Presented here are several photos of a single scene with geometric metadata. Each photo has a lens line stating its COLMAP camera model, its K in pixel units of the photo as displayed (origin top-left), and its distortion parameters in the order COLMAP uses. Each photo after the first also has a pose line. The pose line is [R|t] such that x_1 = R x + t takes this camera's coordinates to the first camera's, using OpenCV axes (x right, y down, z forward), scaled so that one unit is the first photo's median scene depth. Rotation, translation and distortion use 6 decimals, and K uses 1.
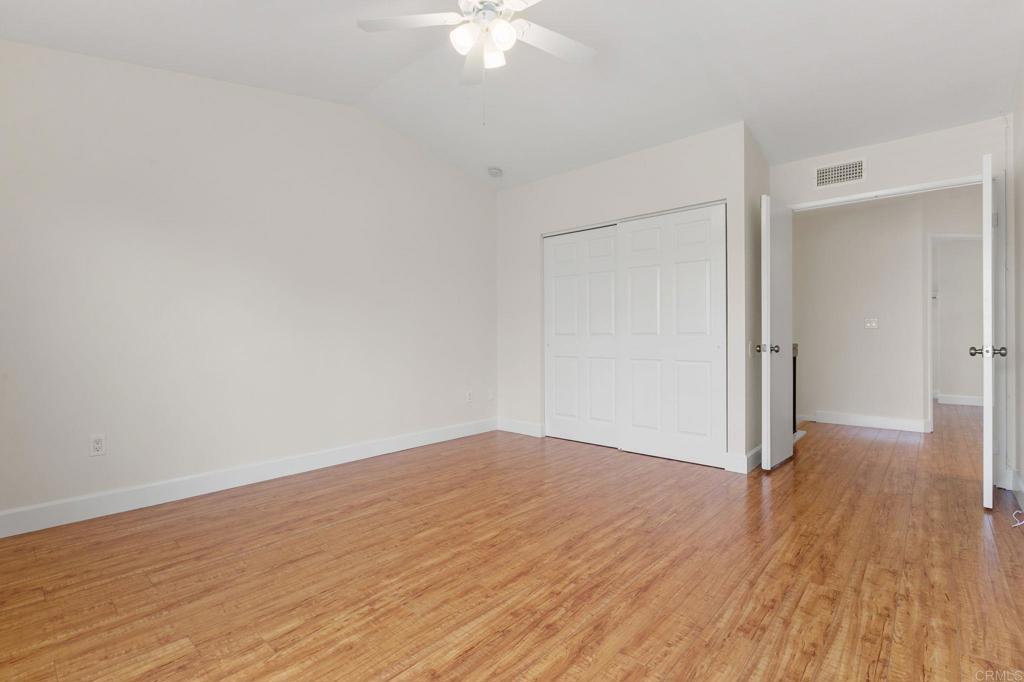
lens RADIAL K [[466.6, 0, 516.6], [0, 466.6, 338.4], [0, 0, 1]] dist [-0.000794, 0.000240]
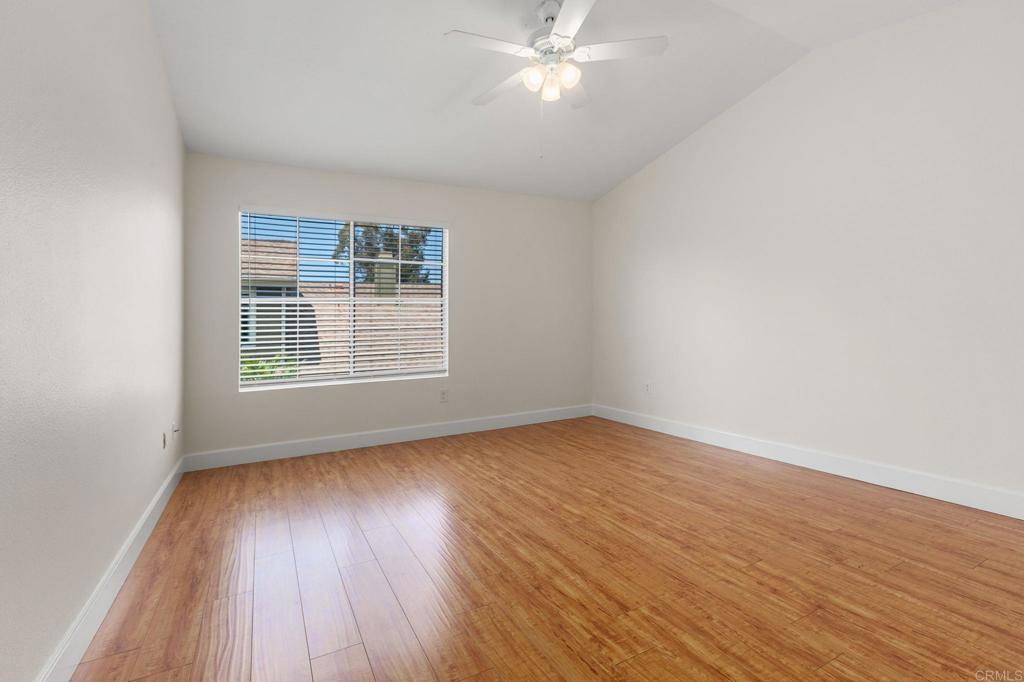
lens RADIAL K [[466.6, 0, 516.6], [0, 466.6, 338.4], [0, 0, 1]] dist [-0.000794, 0.000240]
pose [[-0.335984, 0.031022, -0.941357, 0.977908], [0.022058, 0.999442, 0.025063, -0.017988], [0.941609, -0.012344, -0.336481, 1.197064]]
